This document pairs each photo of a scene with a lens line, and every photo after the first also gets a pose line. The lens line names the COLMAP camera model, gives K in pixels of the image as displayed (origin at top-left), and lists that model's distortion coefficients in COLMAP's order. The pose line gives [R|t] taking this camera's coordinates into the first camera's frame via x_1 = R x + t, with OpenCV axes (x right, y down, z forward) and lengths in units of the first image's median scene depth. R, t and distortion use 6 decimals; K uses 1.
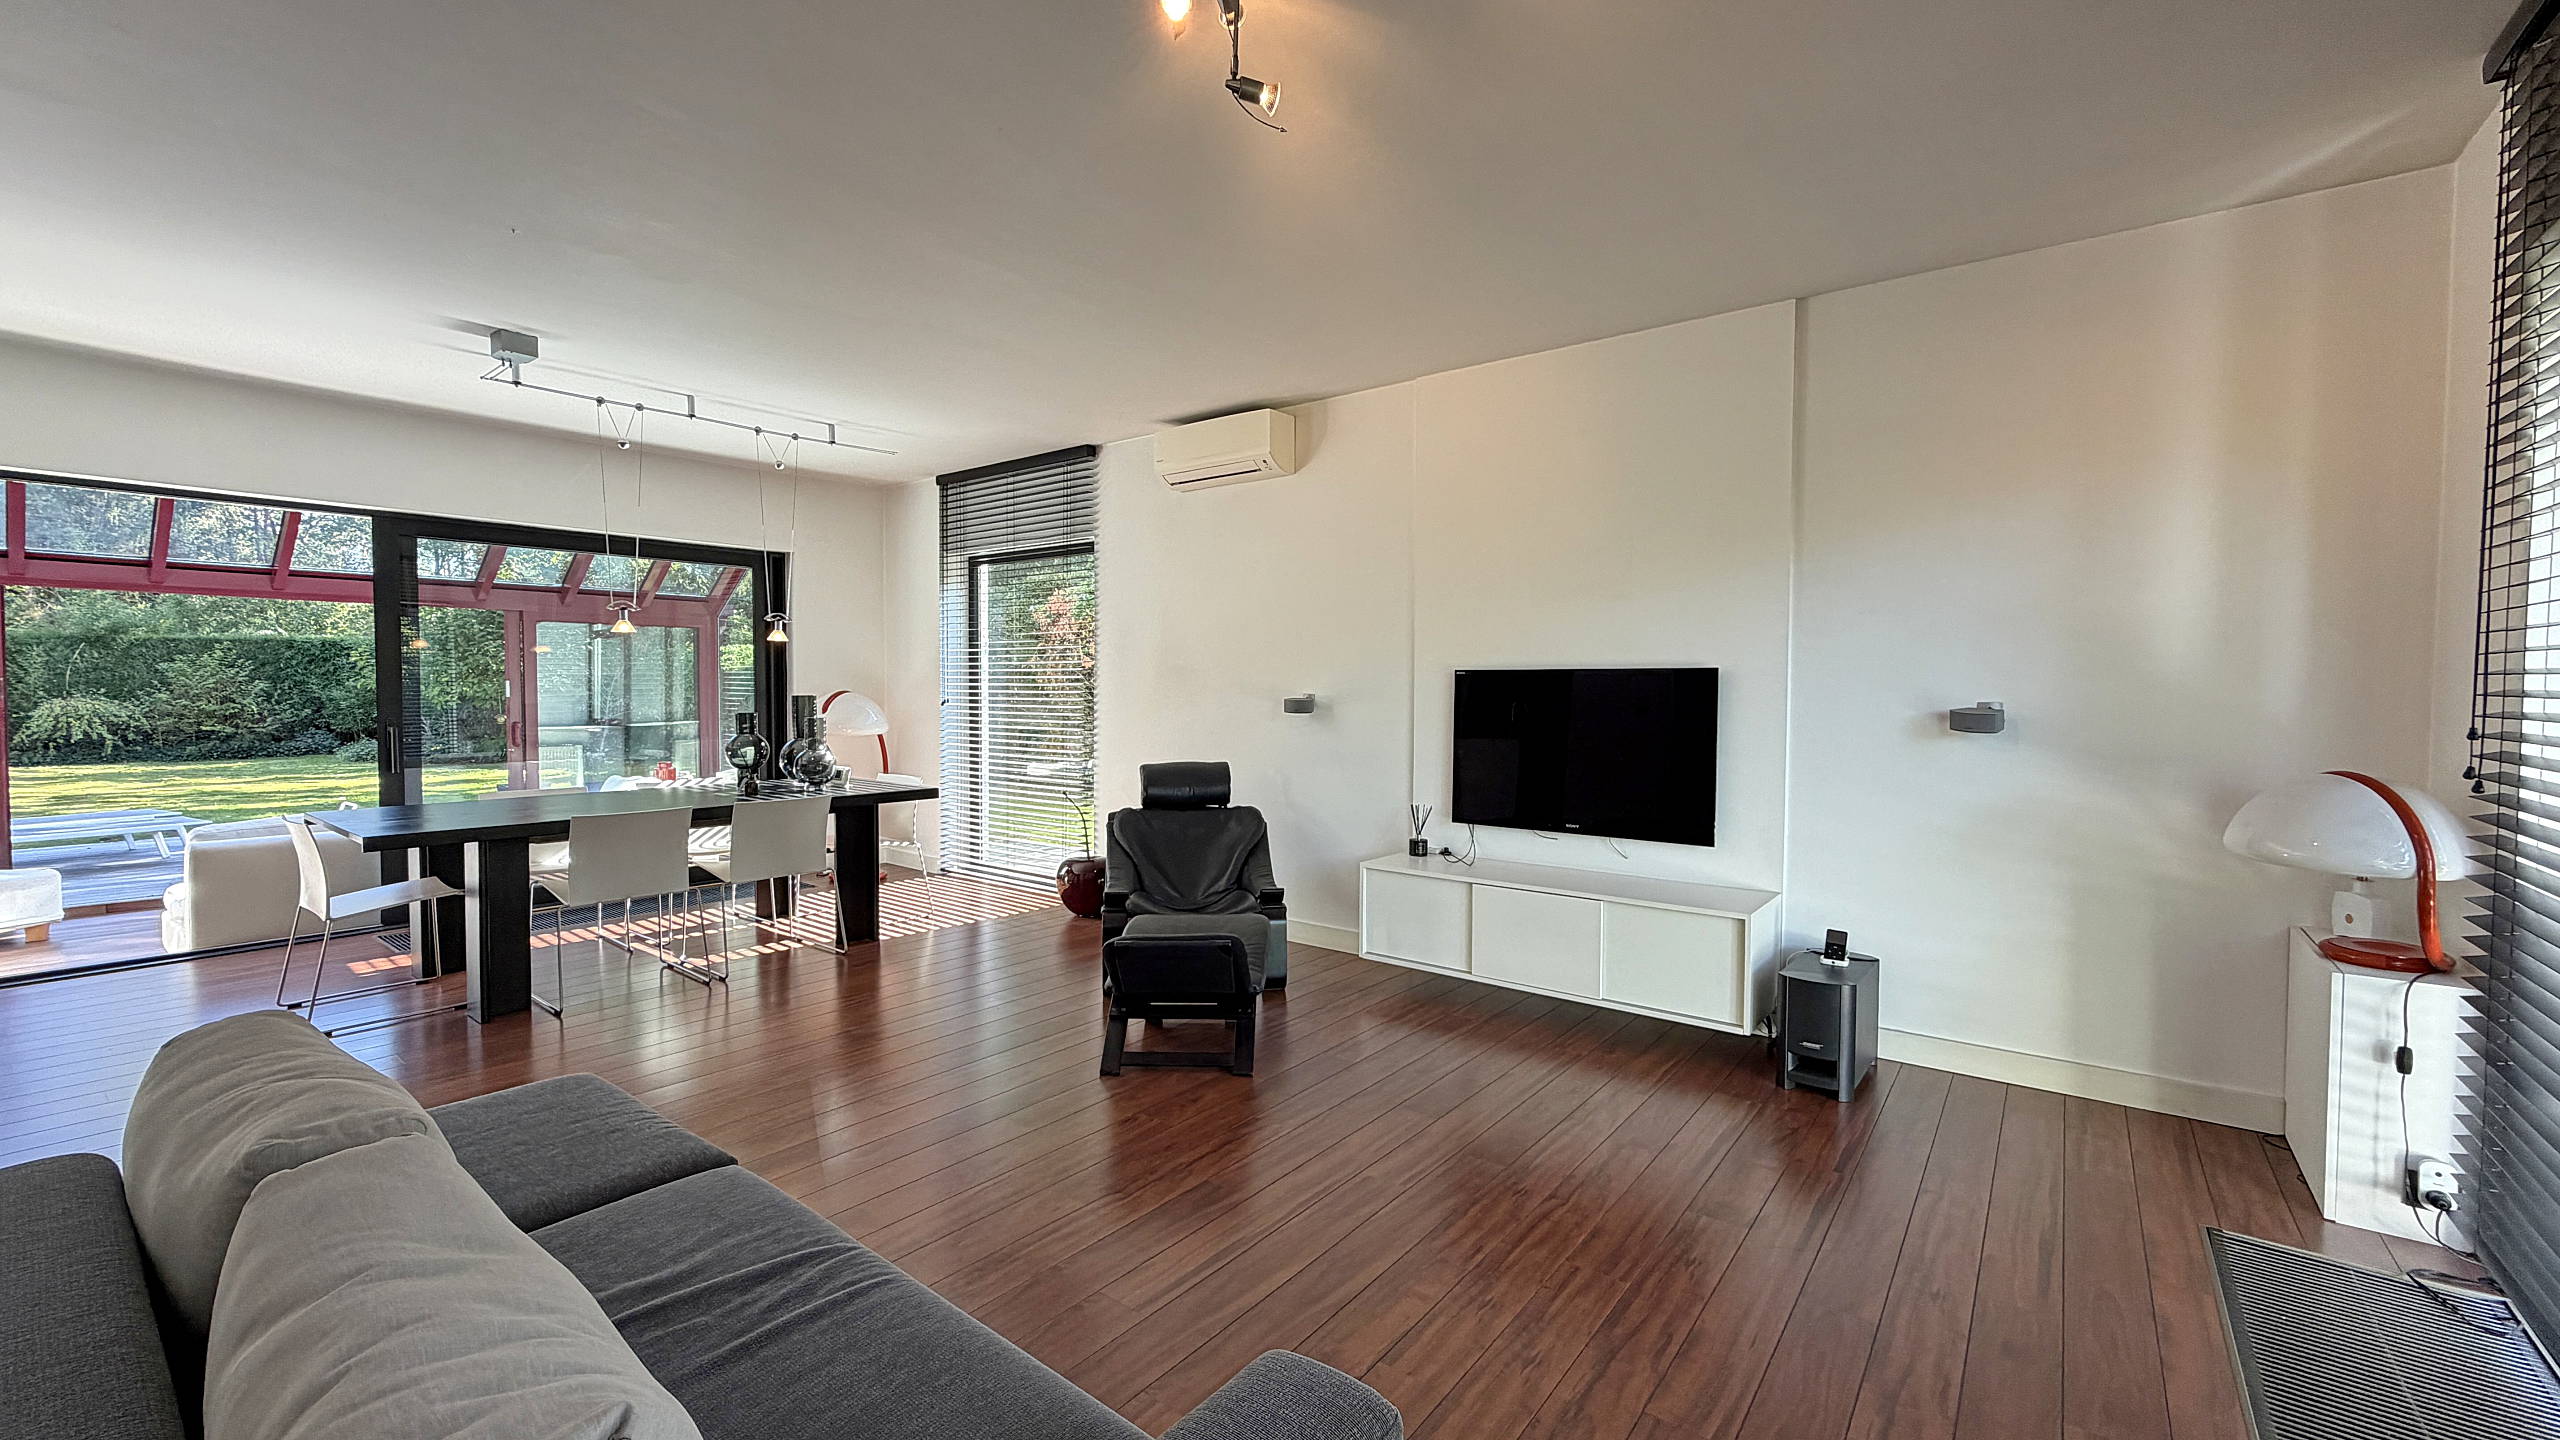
lens RADIAL K [[1017.7, 0, 1271.5], [0, 1017.7, 719.3], [0, 0, 1]] dist [0.000009, 0.000400]
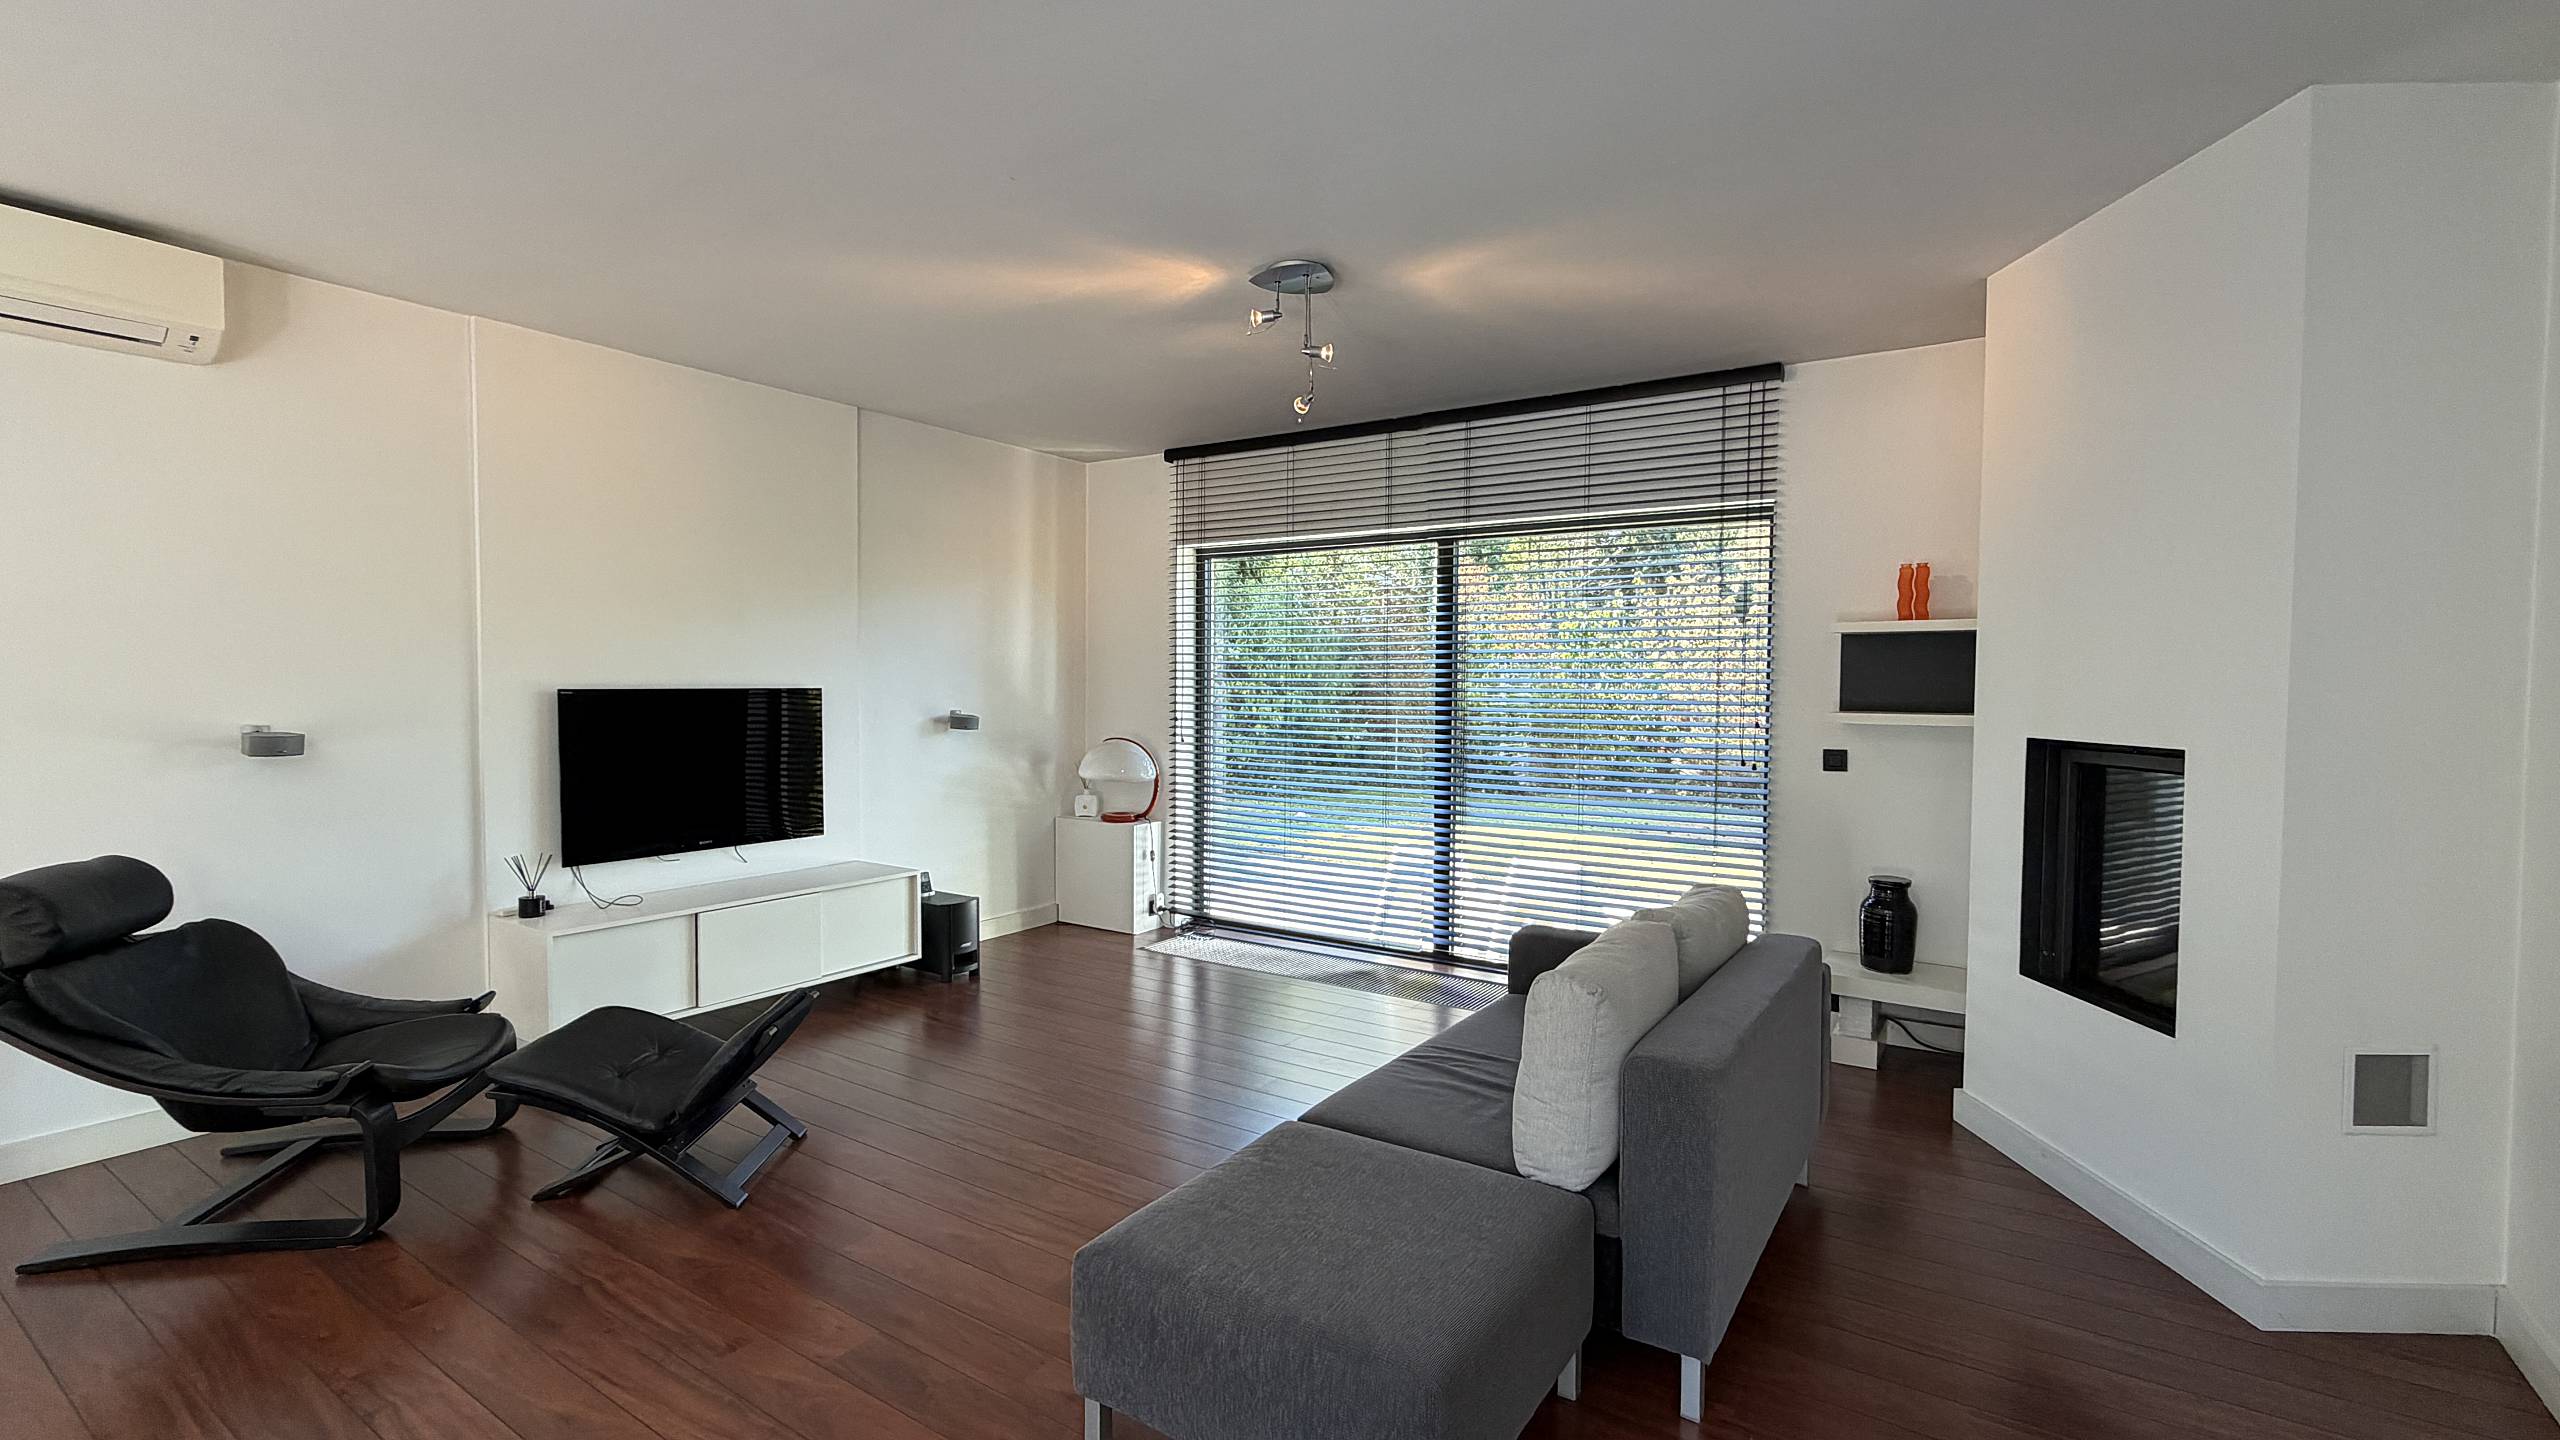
lens RADIAL K [[1110.7, 0, 1280.2], [0, 1110.7, 711.2], [0, 0, 1]] dist [-0.003434, -0.000383]
pose [[-0.073741, -0.034329, 0.996686, -0.614486], [0.025469, 0.999017, 0.036294, -0.037874], [-0.996952, 0.028061, -0.072794, 0.362457]]
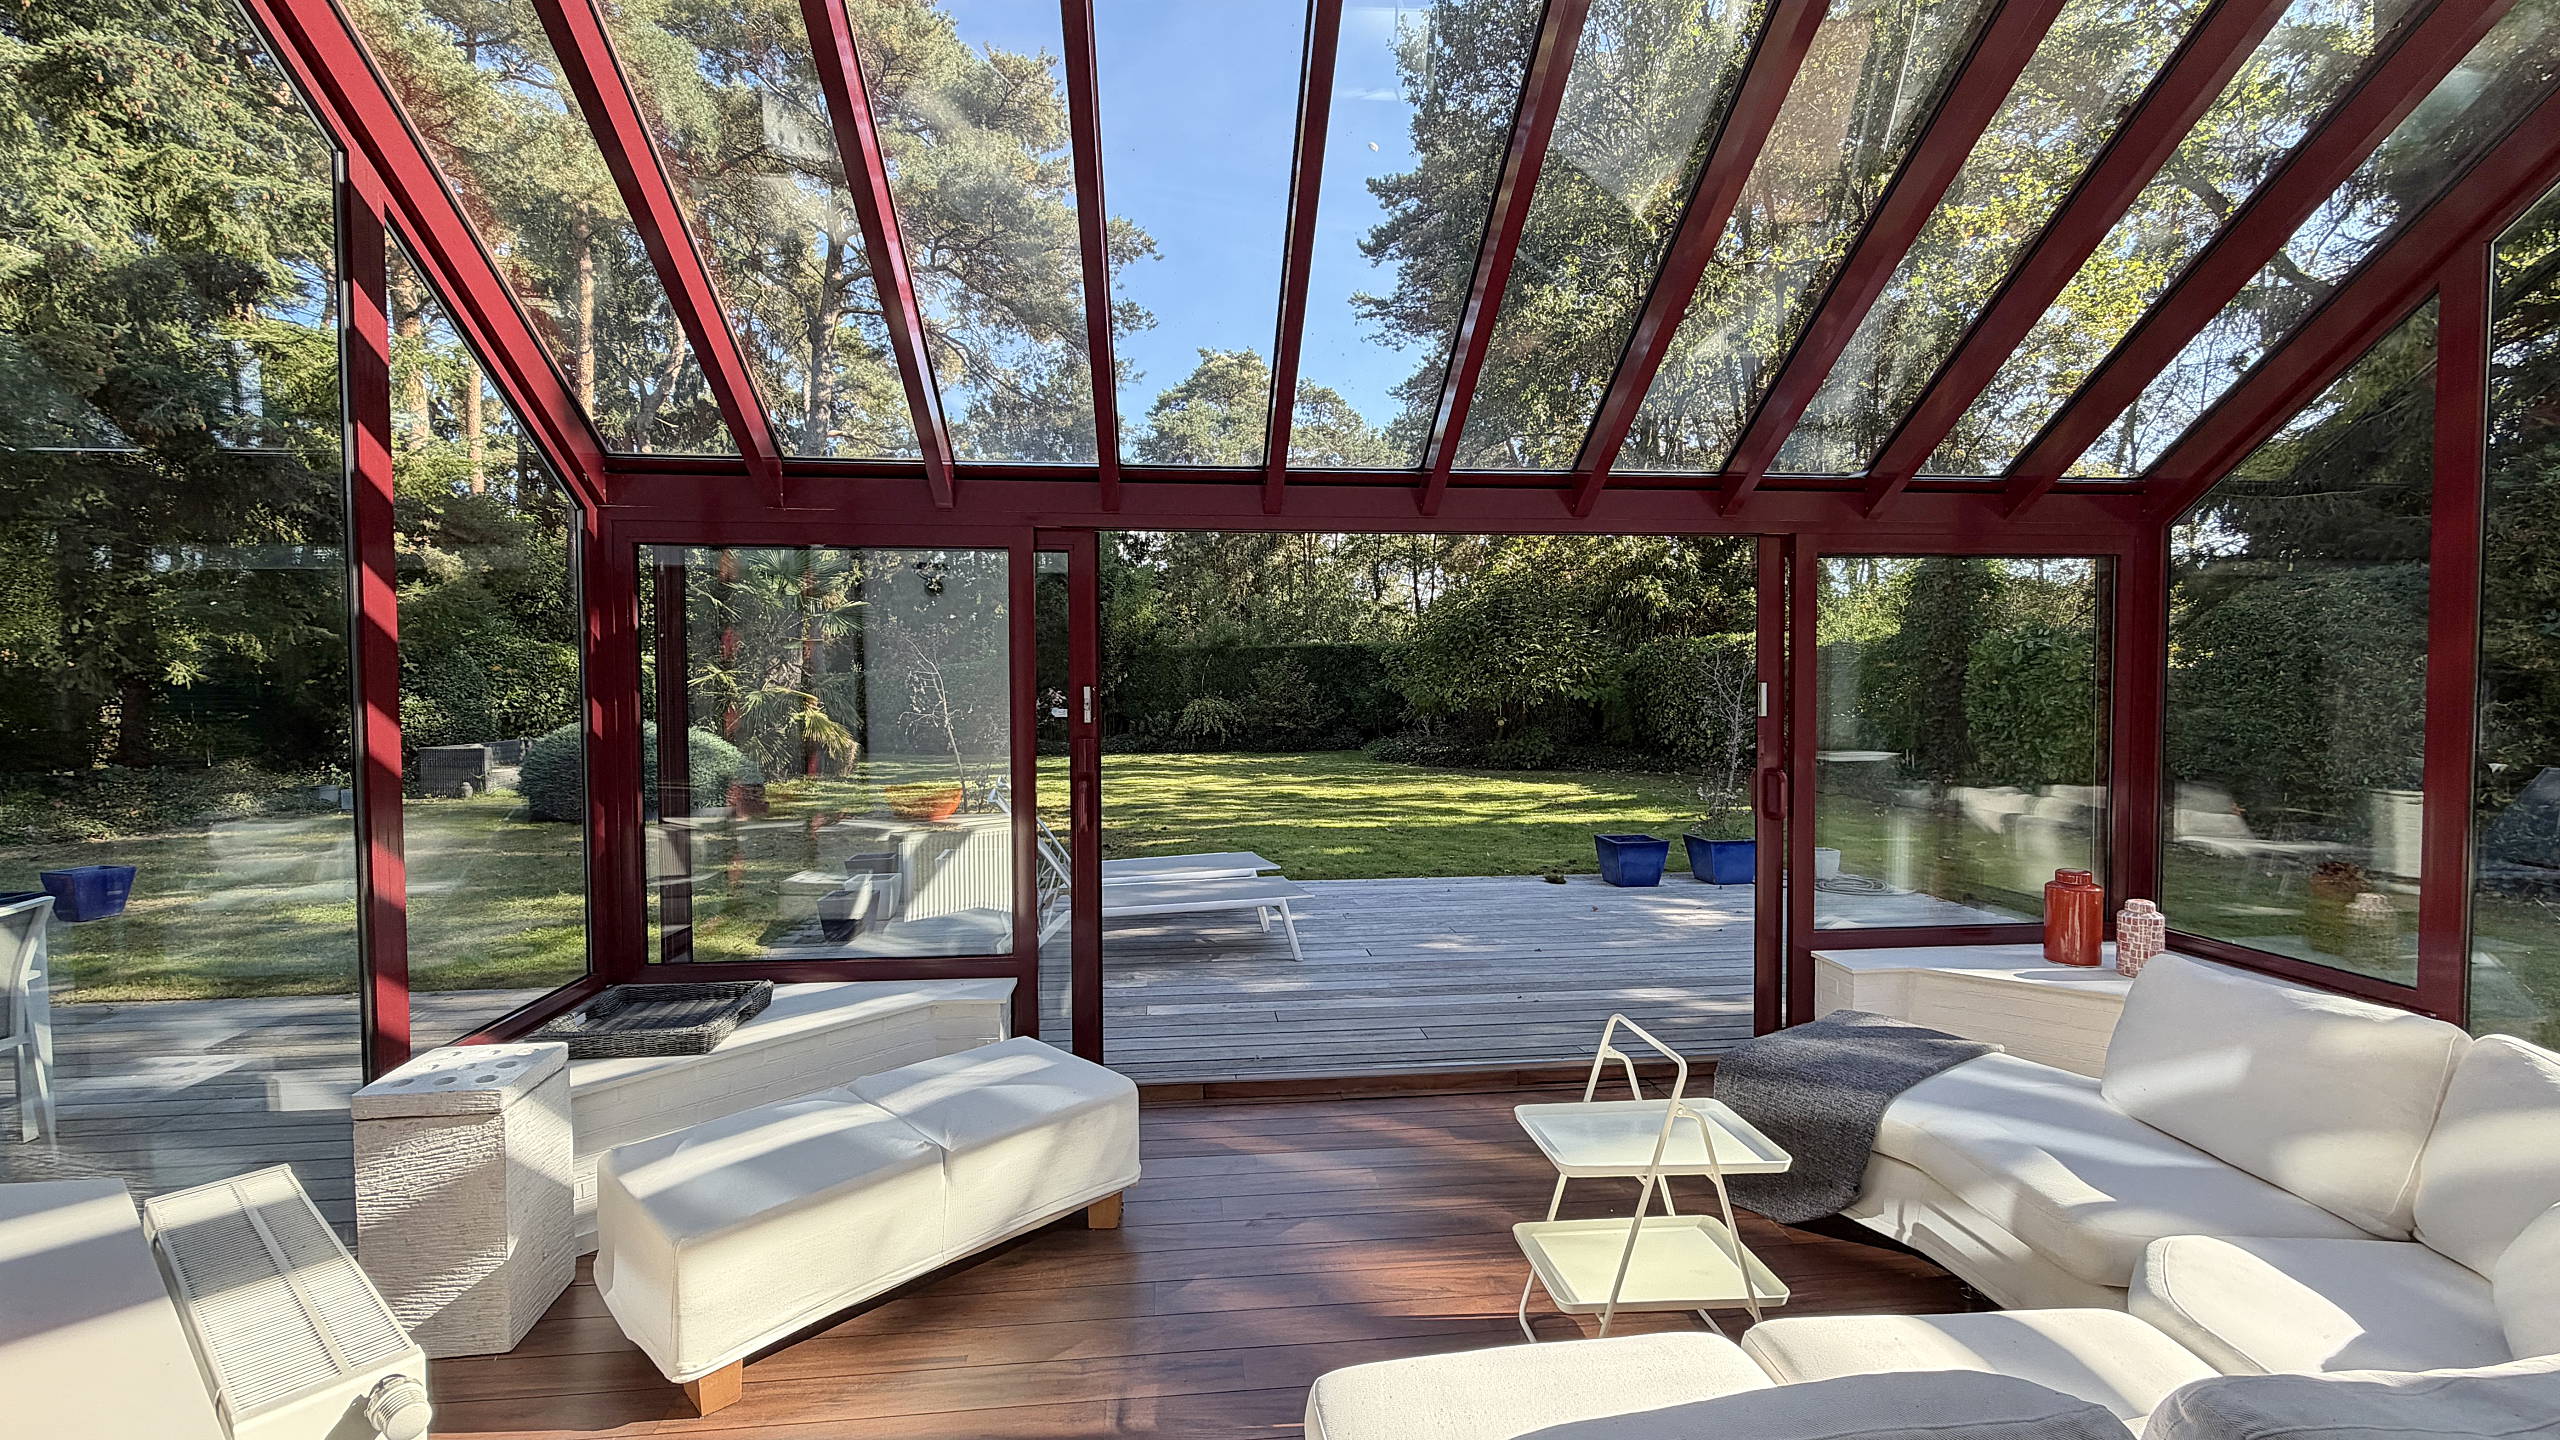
lens RADIAL K [[1043.2, 0, 1272.7], [0, 1043.2, 723.7], [0, 0, 1]] dist [0.000212, -0.000161]
pose [[0.692295, 0.019516, -0.721350, -0.810580], [-0.014960, 0.999808, 0.012692, -0.029279], [0.721459, 0.002004, 0.692454, 0.720392]]
